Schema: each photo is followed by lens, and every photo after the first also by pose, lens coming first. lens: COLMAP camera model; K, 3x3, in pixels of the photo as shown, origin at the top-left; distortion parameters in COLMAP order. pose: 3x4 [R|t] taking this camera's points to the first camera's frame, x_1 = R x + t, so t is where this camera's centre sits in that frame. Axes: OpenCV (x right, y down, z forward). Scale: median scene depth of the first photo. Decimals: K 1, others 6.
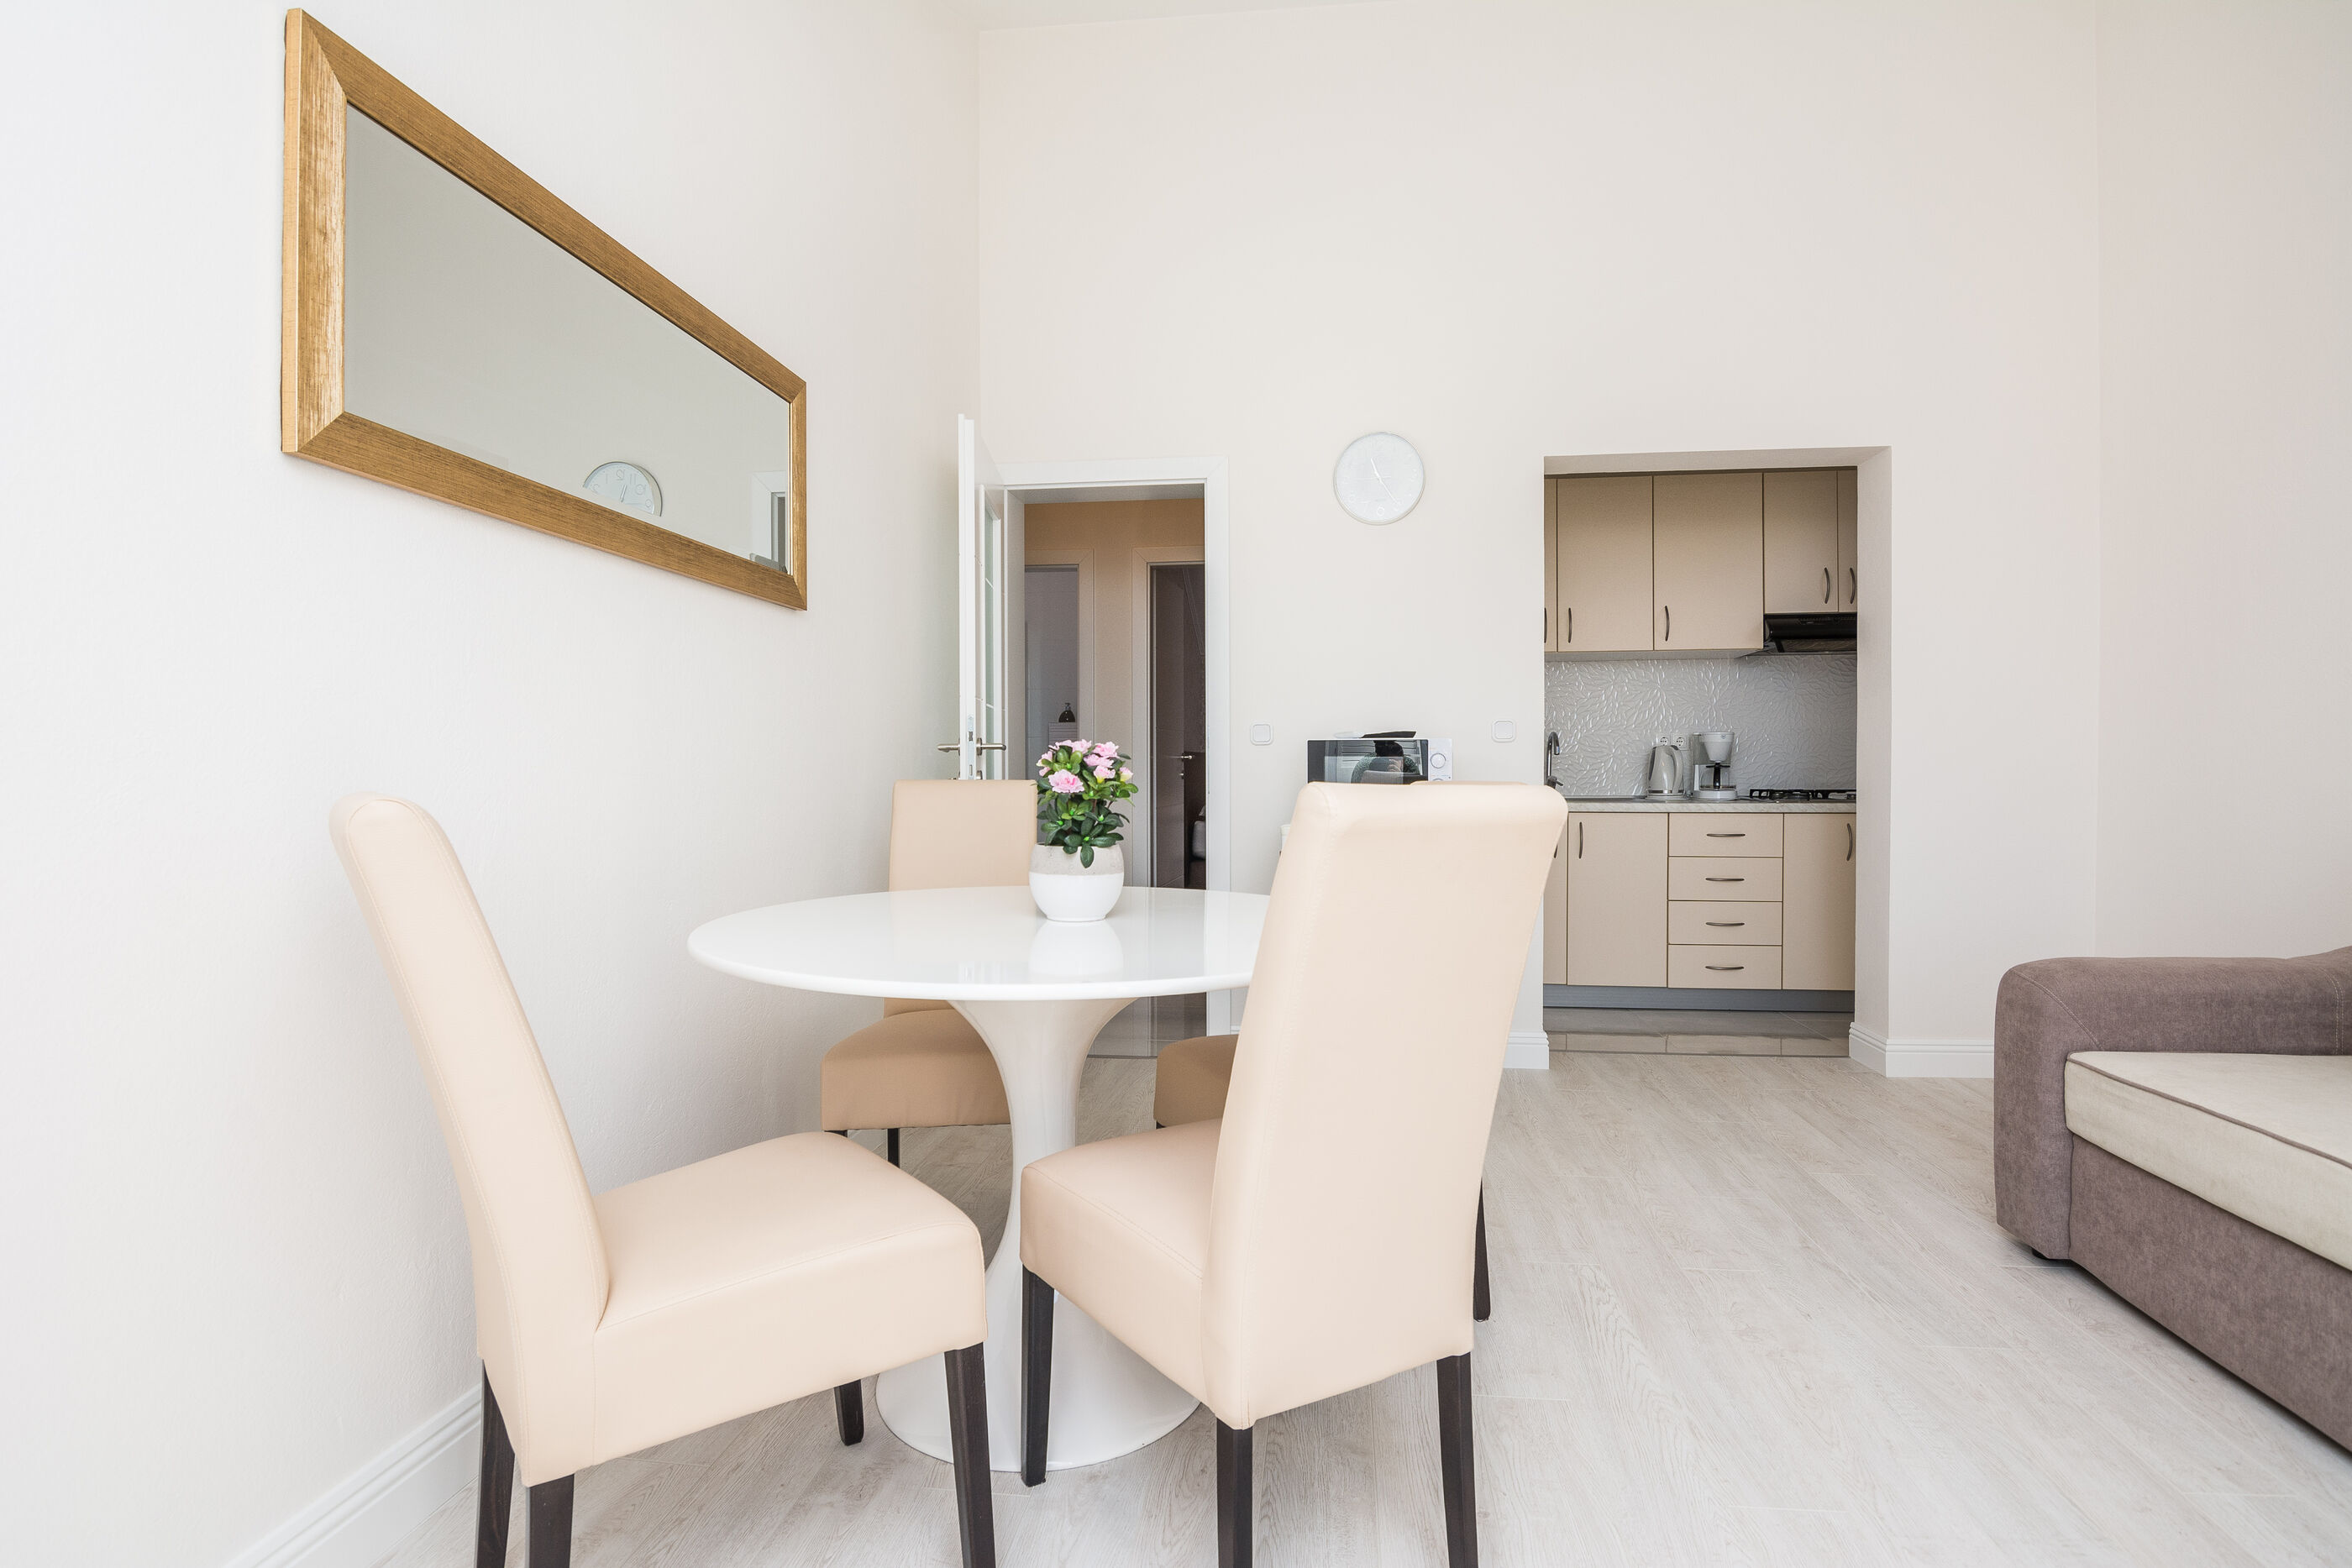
lens RADIAL K [[1144.6, 0, 1184.0], [0, 1144.6, 775.8], [0, 0, 1]] dist [-0.030937, -0.001387]
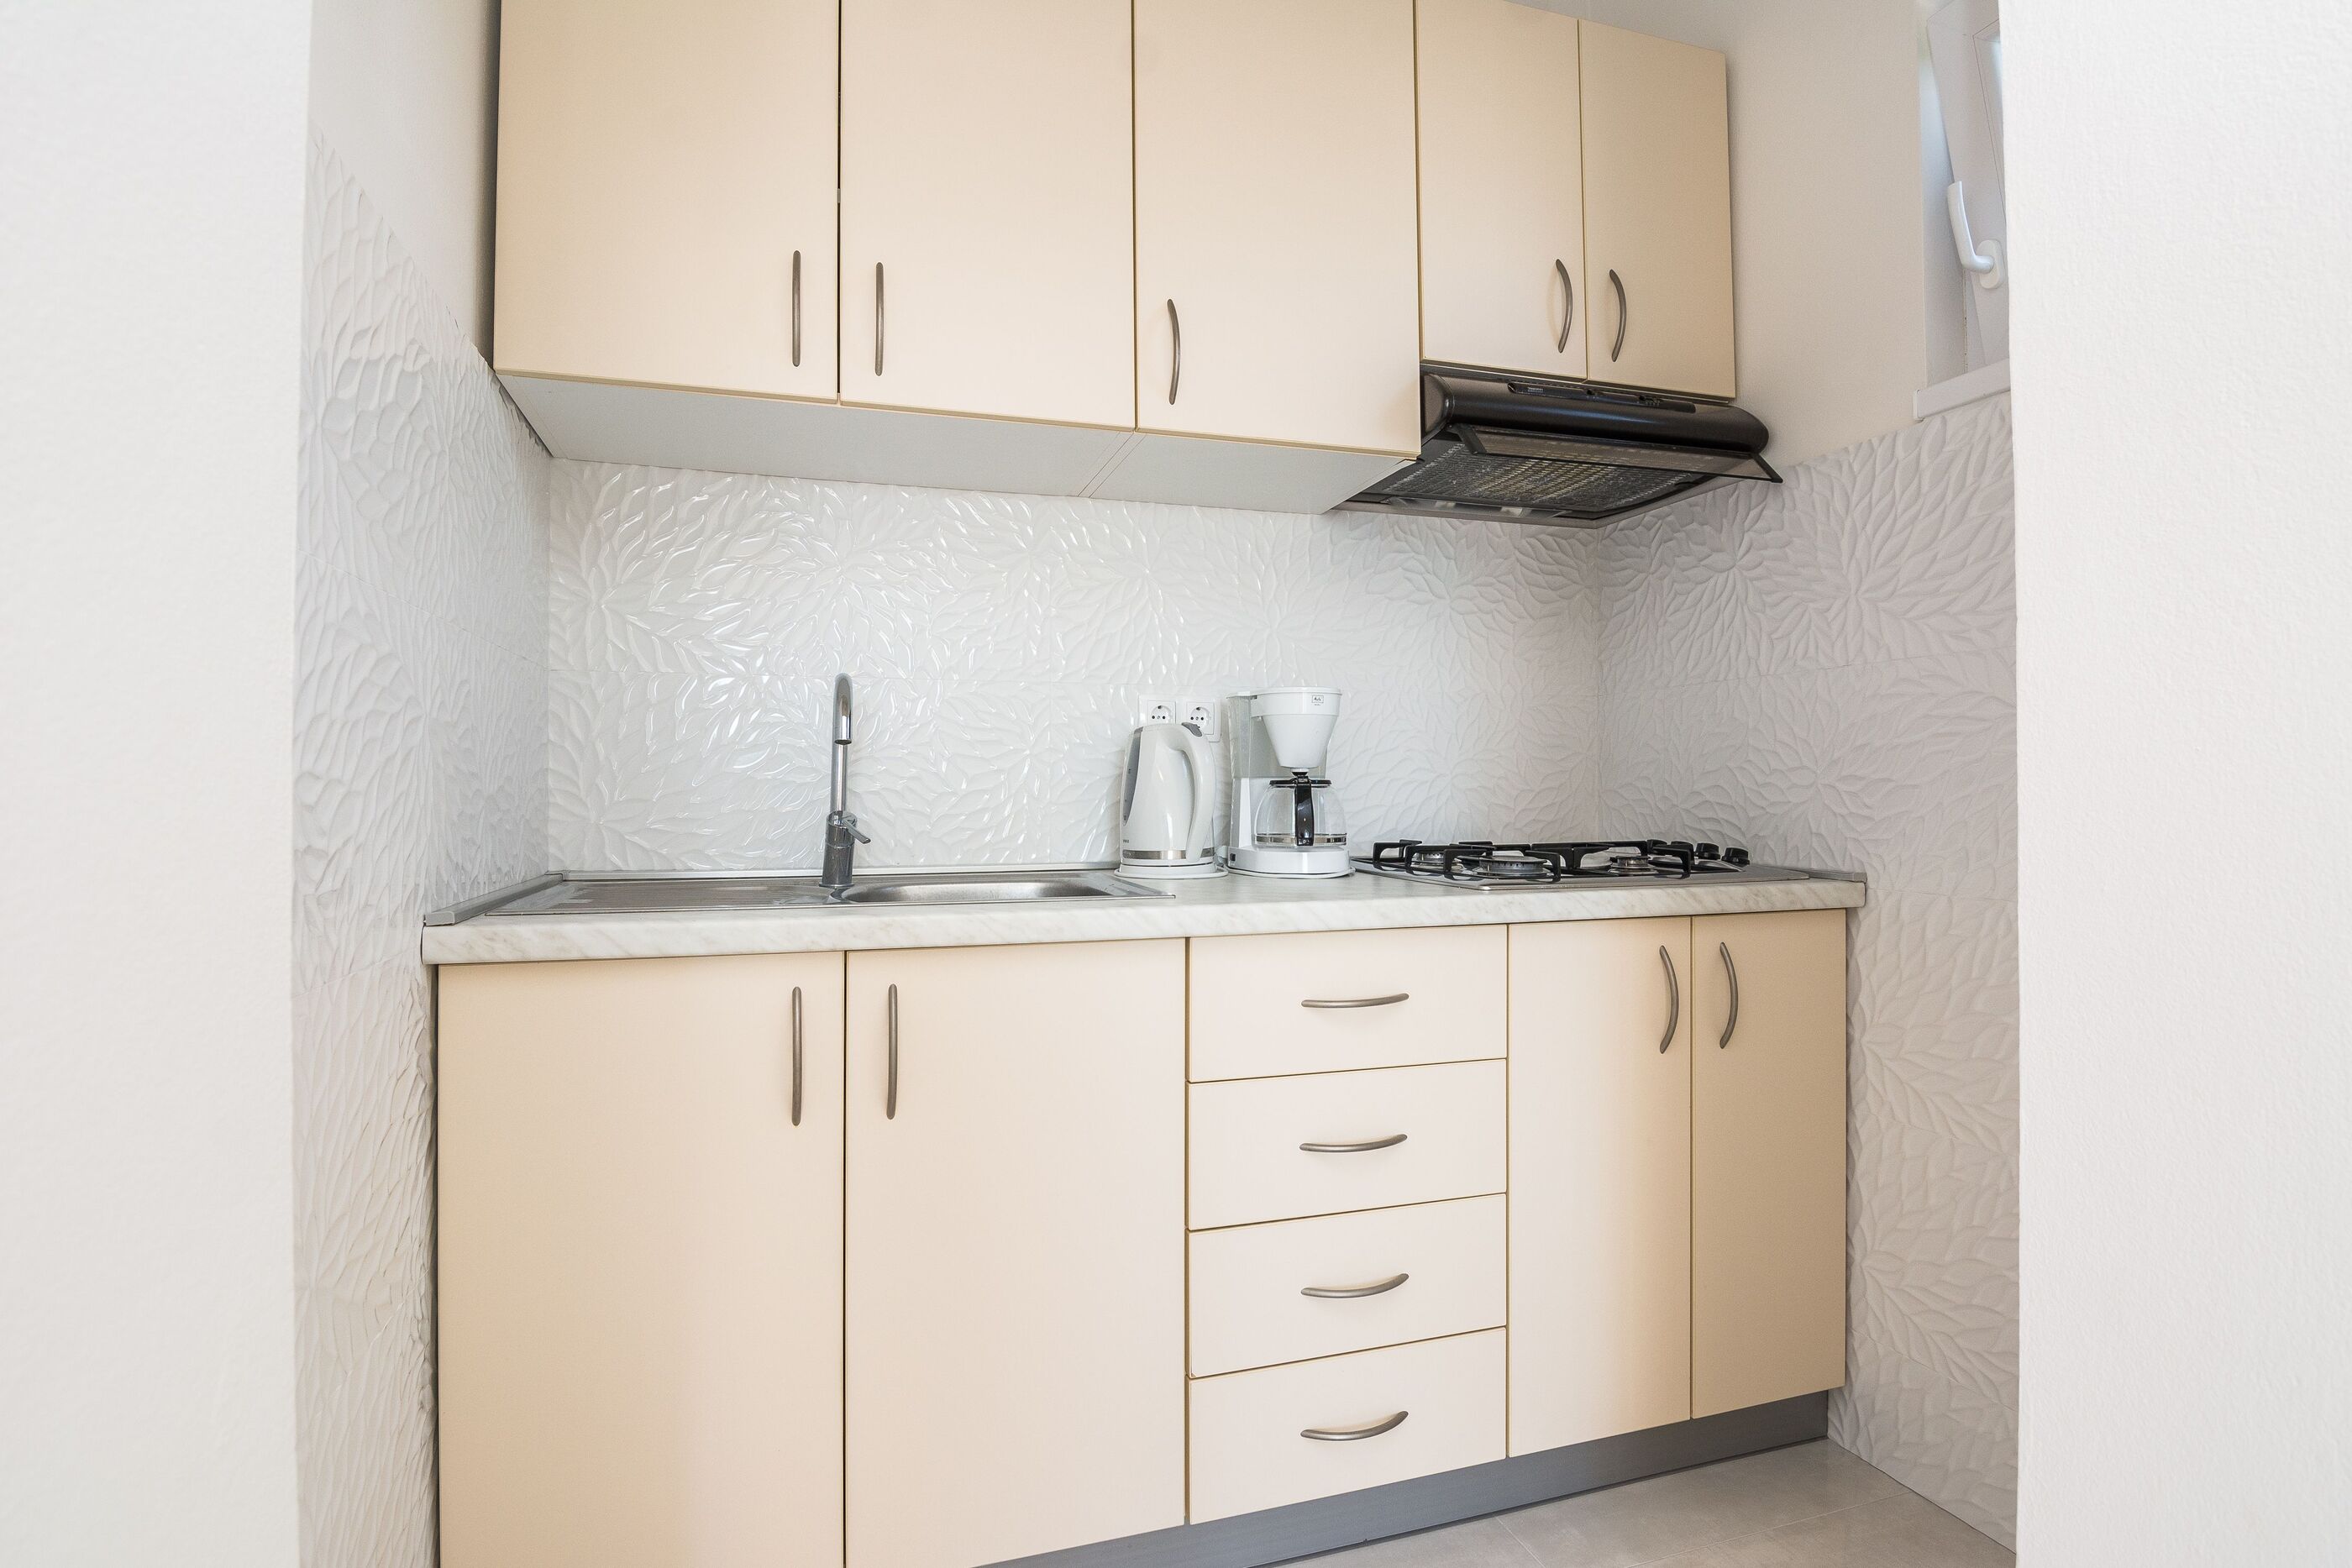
lens RADIAL K [[1144.6, 0, 1184.0], [0, 1144.6, 775.8], [0, 0, 1]] dist [-0.030937, -0.001387]
pose [[0.903503, 0.001643, 0.428579, 0.281157], [0.006389, 0.999830, -0.017303, -0.004339], [-0.428535, 0.018372, 0.903339, 0.691389]]
